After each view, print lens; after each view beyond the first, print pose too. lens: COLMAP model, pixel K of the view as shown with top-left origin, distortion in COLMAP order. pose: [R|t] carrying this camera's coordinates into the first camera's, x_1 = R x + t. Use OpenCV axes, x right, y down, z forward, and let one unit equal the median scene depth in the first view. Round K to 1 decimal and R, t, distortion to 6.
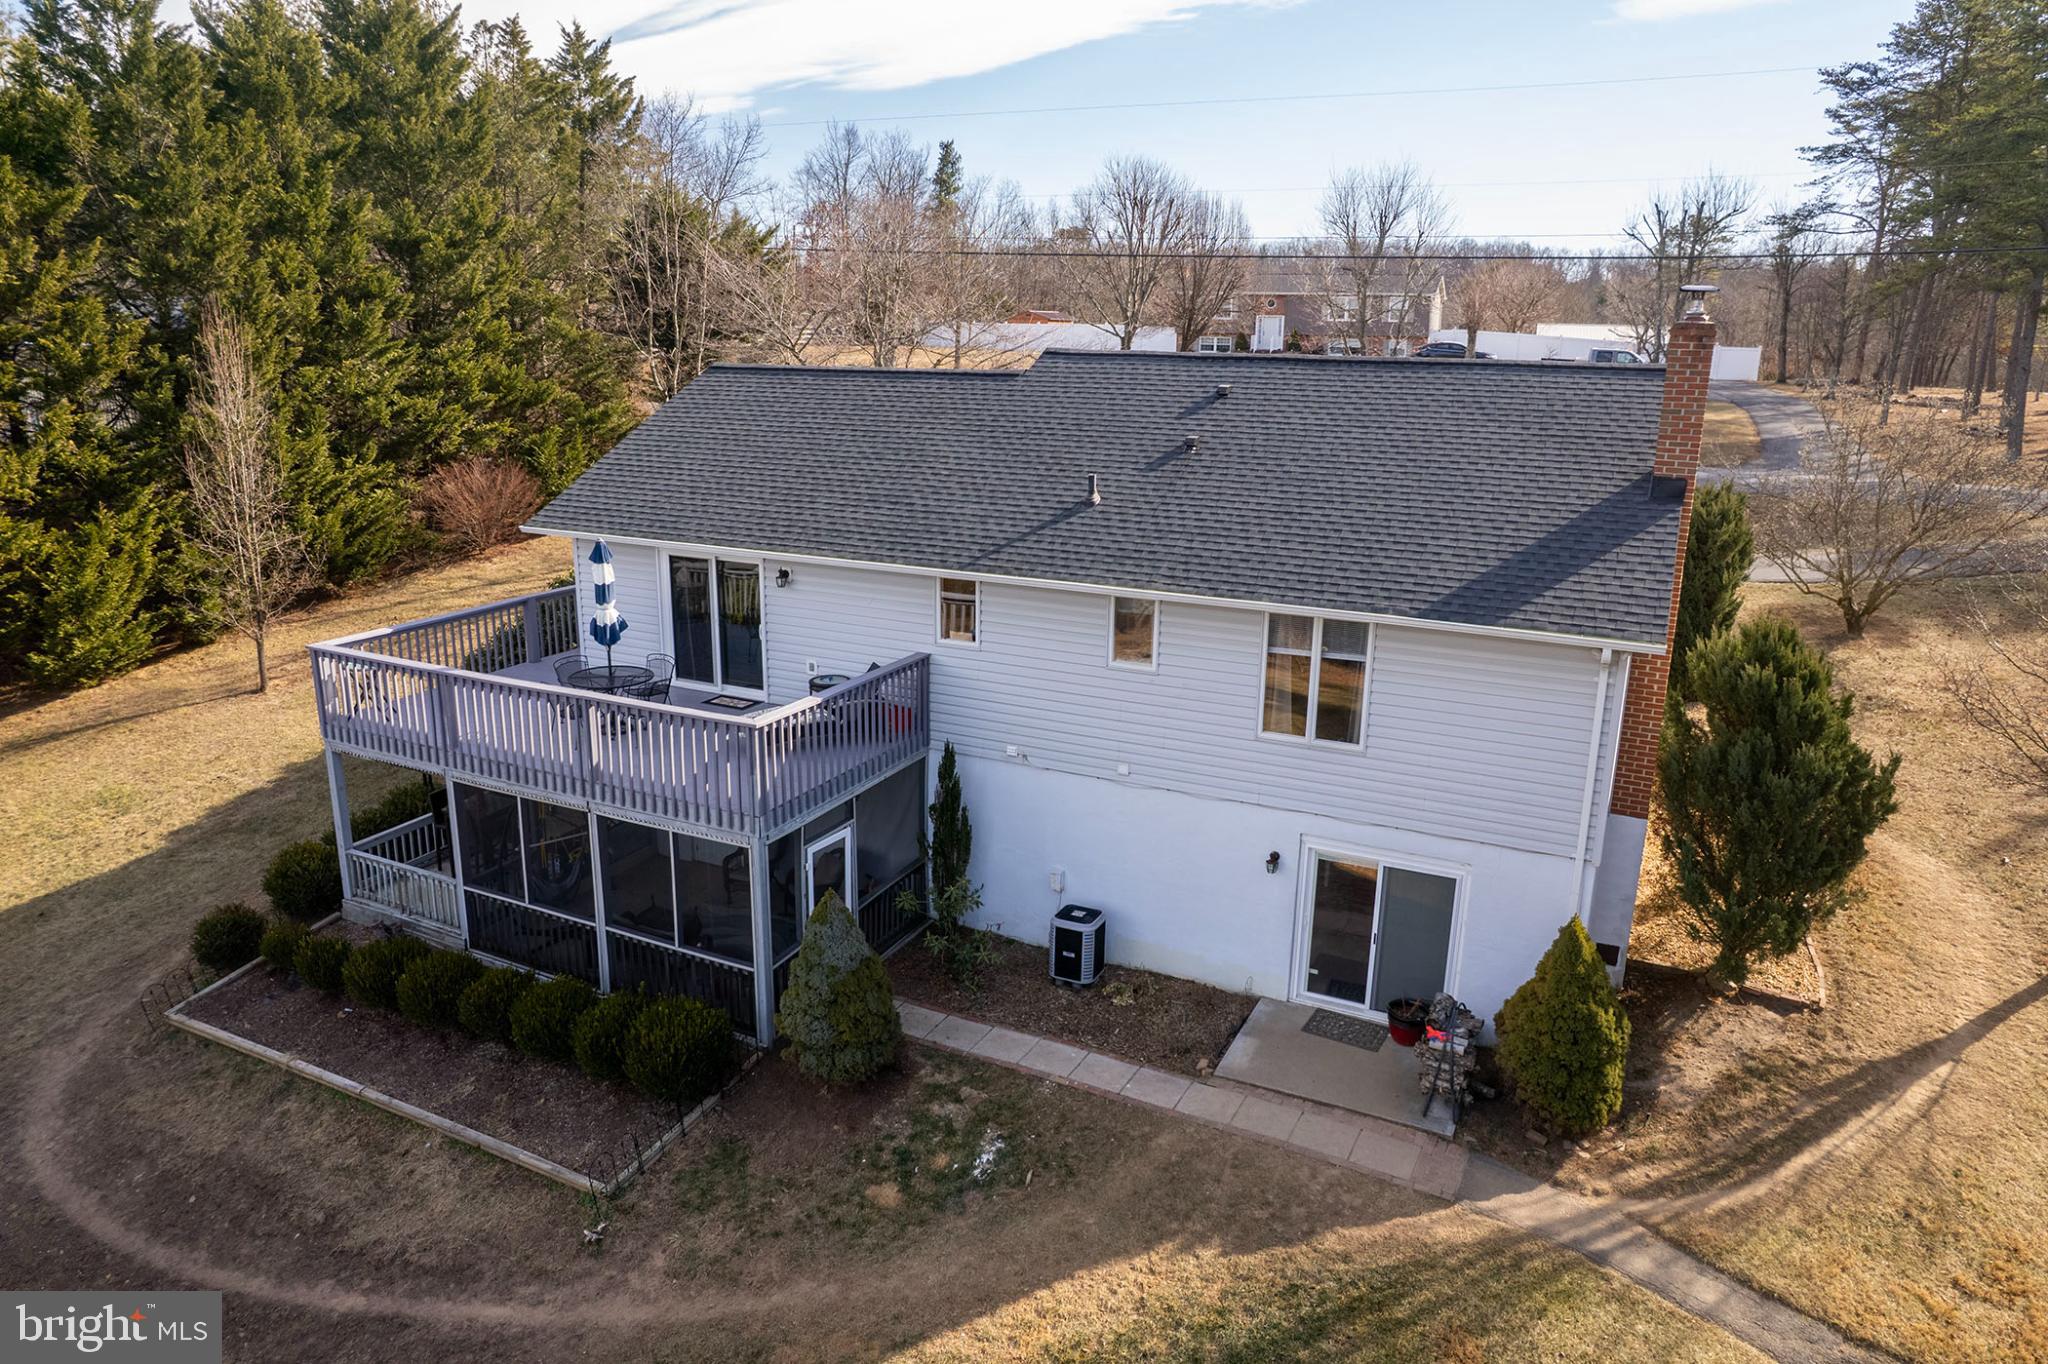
lens RADIAL K [[1291.5, 0, 1024.0], [0, 1291.5, 682.0], [0, 0, 1]] dist [-0.067359, 0.062783]
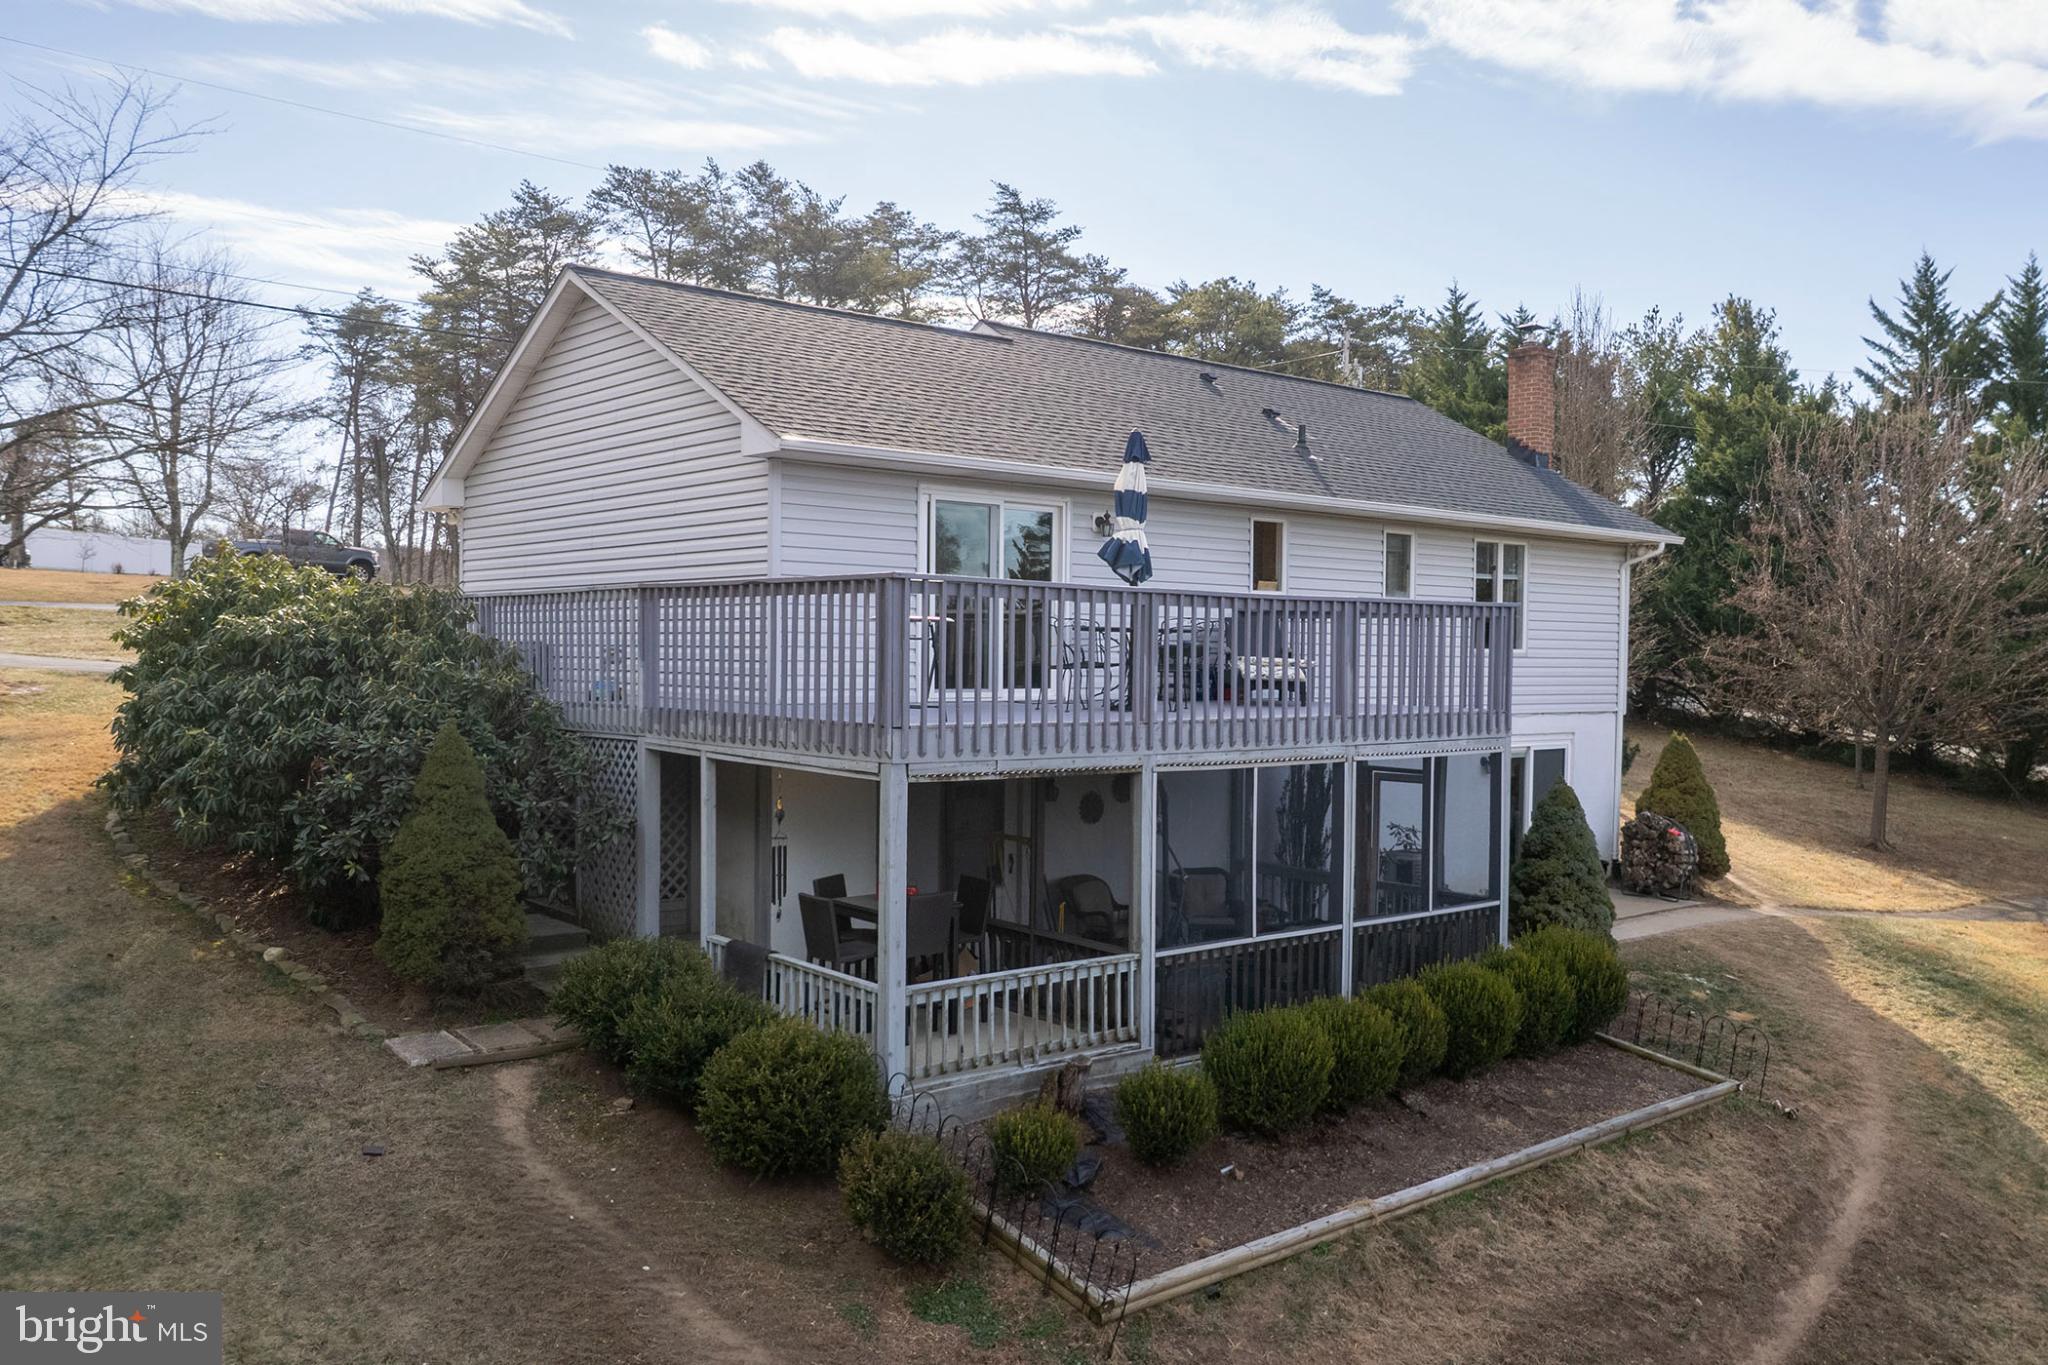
lens RADIAL K [[1638.9, 0, 1087.3], [0, 1638.9, 686.9], [0, 0, 1]] dist [-0.044825, 0.000834]
pose [[0.379808, -0.027394, 0.924660, -1.311327], [0.233797, 0.969954, -0.067298, 0.091307], [-0.895033, 0.241743, 0.374801, 0.788899]]
